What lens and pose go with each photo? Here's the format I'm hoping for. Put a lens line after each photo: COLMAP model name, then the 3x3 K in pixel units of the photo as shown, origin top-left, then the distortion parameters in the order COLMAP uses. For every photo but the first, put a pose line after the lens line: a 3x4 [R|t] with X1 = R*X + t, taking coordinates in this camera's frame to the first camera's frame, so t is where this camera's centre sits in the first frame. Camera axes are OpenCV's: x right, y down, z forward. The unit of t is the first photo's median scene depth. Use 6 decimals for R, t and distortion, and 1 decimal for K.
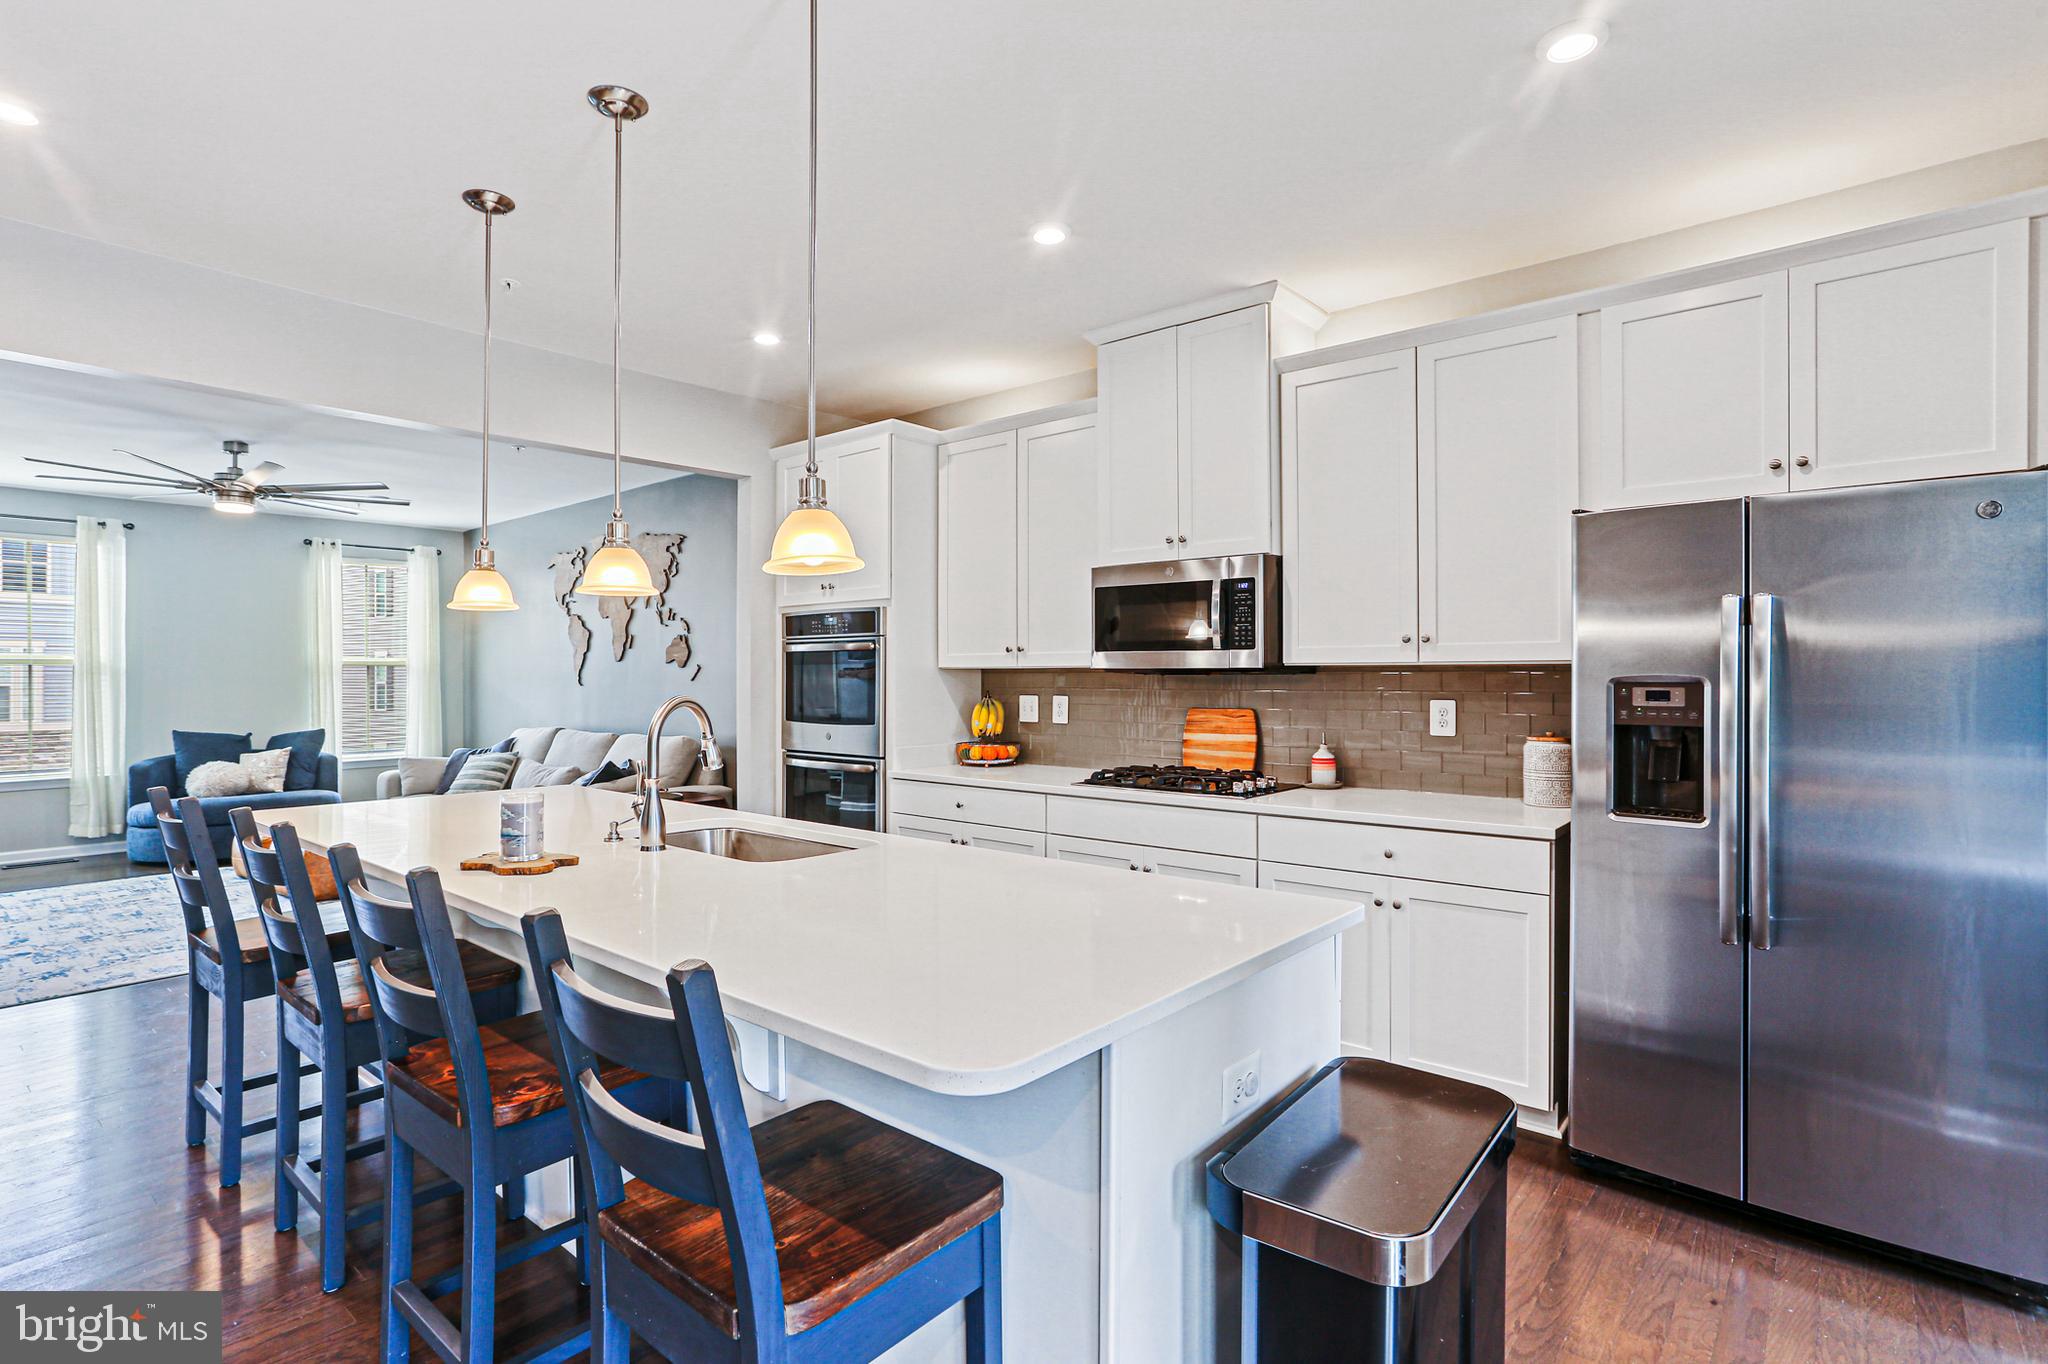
lens RADIAL K [[1014.8, 0, 1024.4], [0, 1014.8, 676.7], [0, 0, 1]] dist [-0.005409, 0.004306]
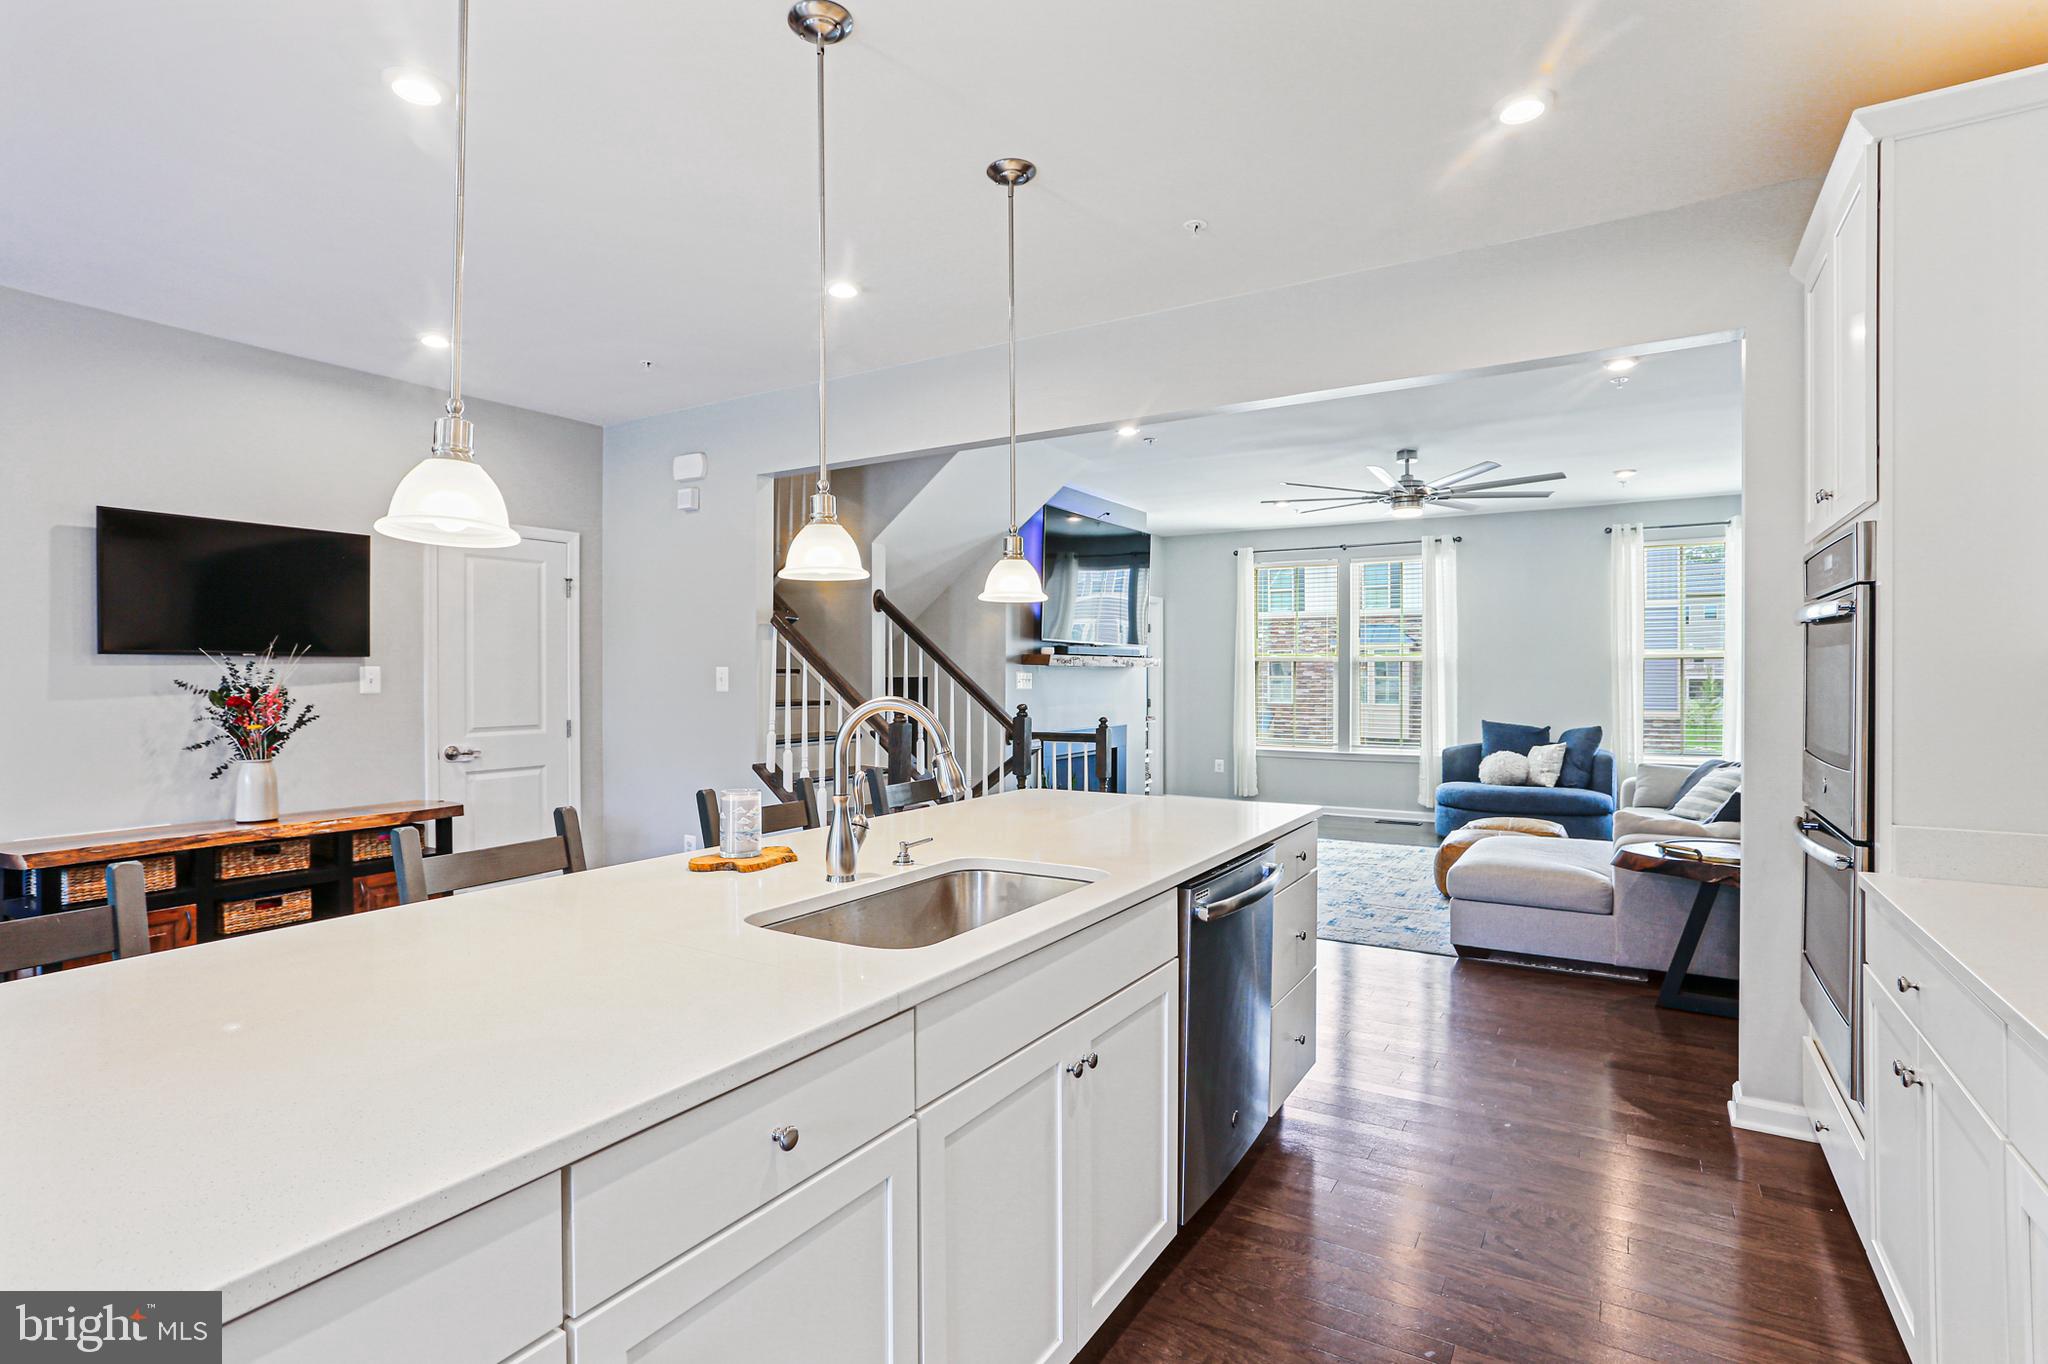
lens RADIAL K [[1014.8, 0, 1020.5], [0, 1014.8, 686.8], [0, 0, 1]] dist [-0.005409, 0.004306]
pose [[0.161051, 0.015255, -0.986828, 0.288055], [0.000226, 0.999880, 0.015493, -0.000421], [0.986946, -0.002718, 0.161028, 0.586125]]
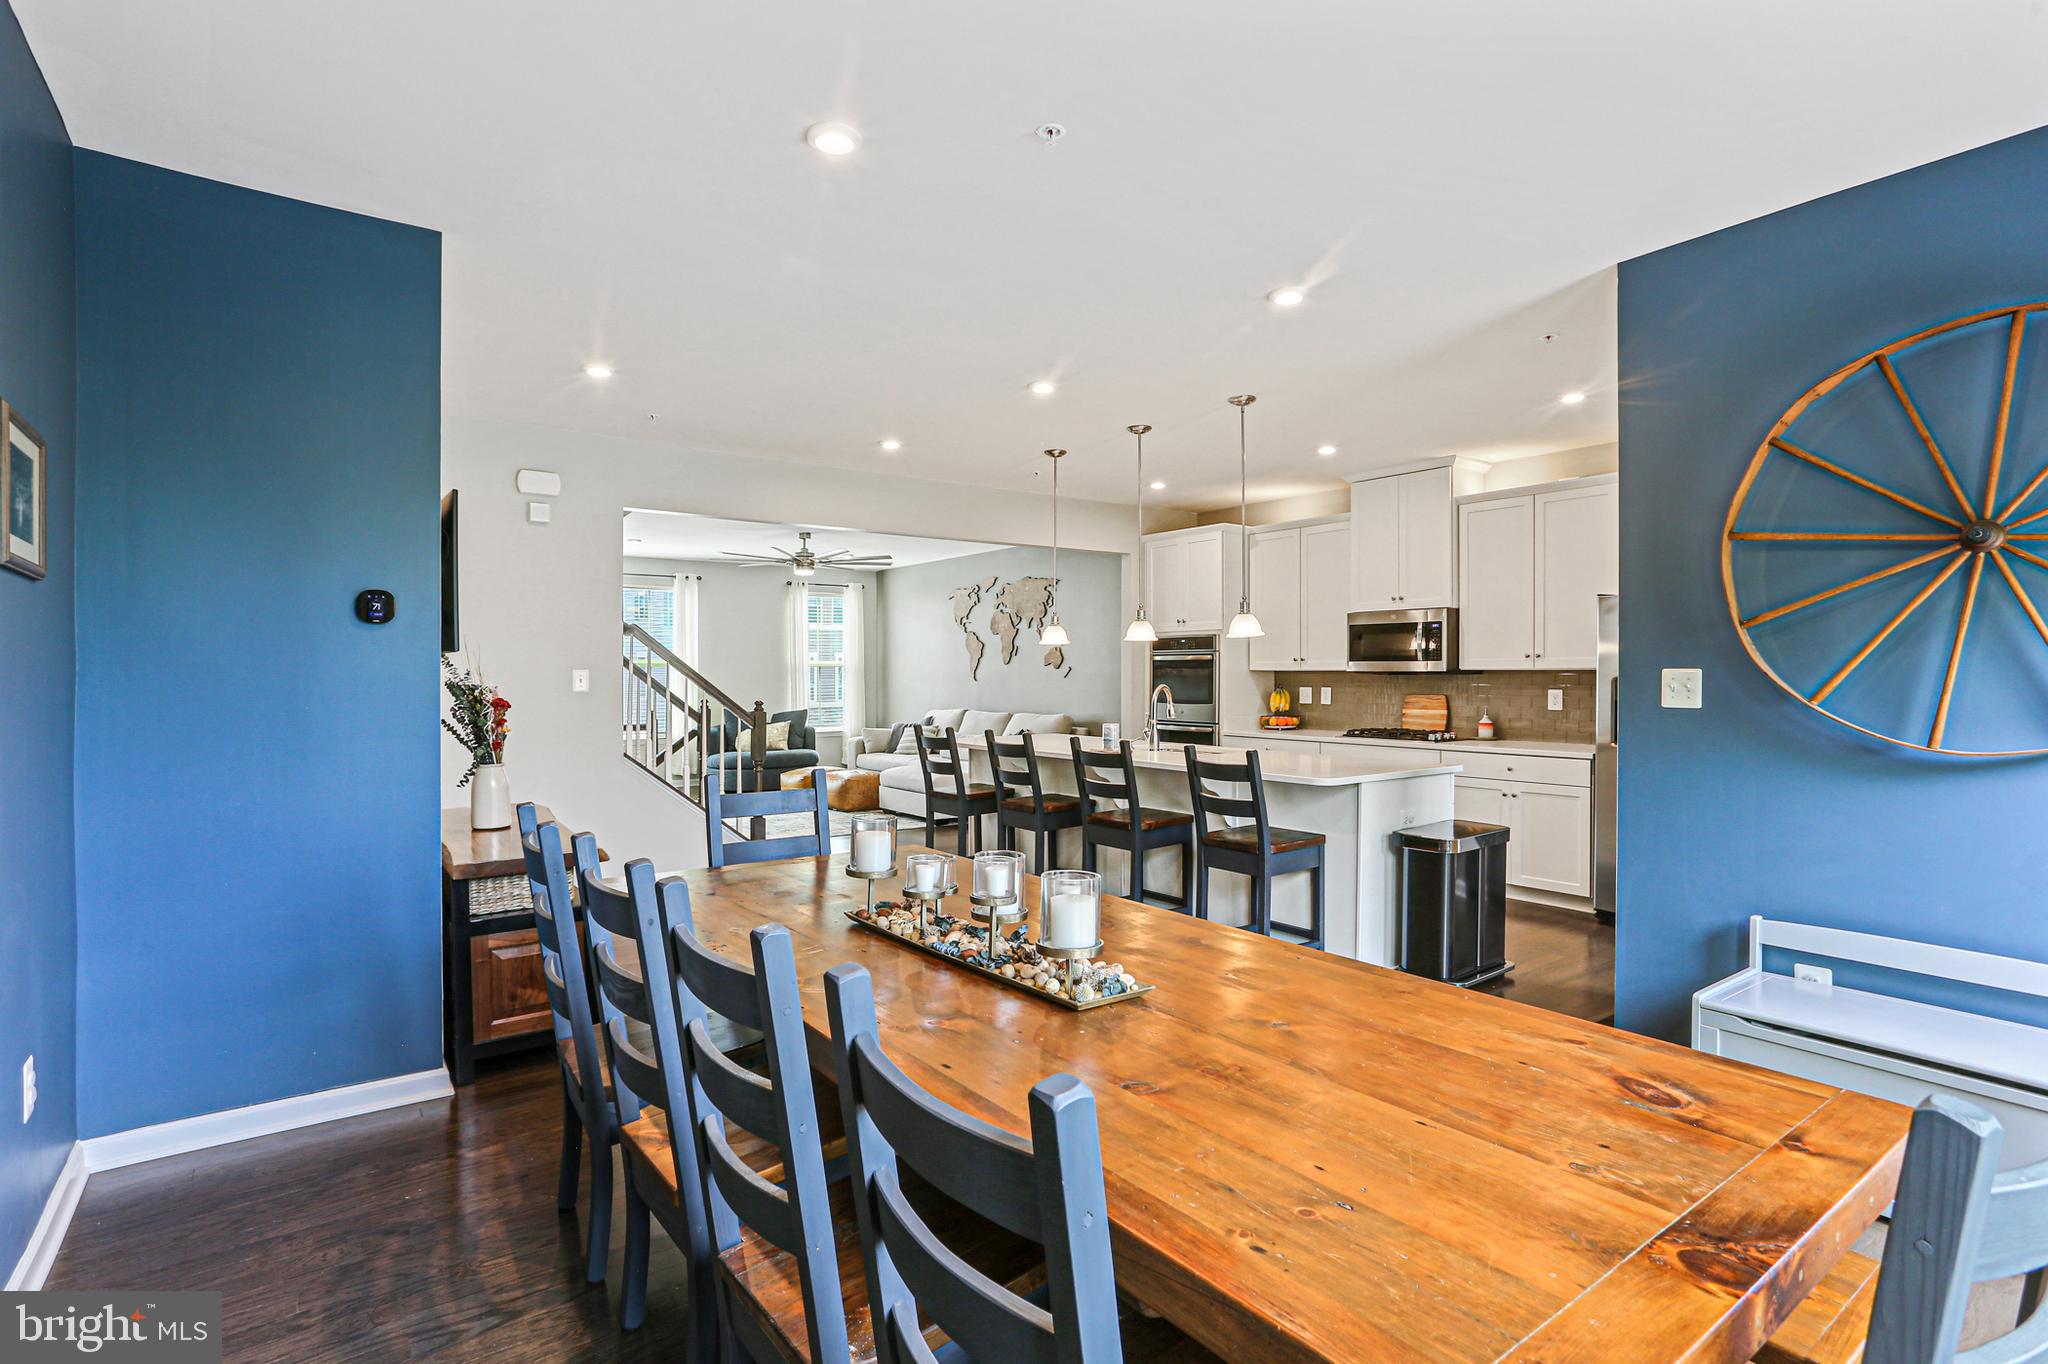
lens RADIAL K [[1014.8, 0, 1033.5], [0, 1014.8, 680.1], [0, 0, 1]] dist [-0.005409, 0.004306]
pose [[0.975748, 0.003816, -0.218862, -0.069054], [-0.002814, 0.999984, 0.004888, 0.000310], [0.218877, -0.004153, 0.975744, -0.727612]]
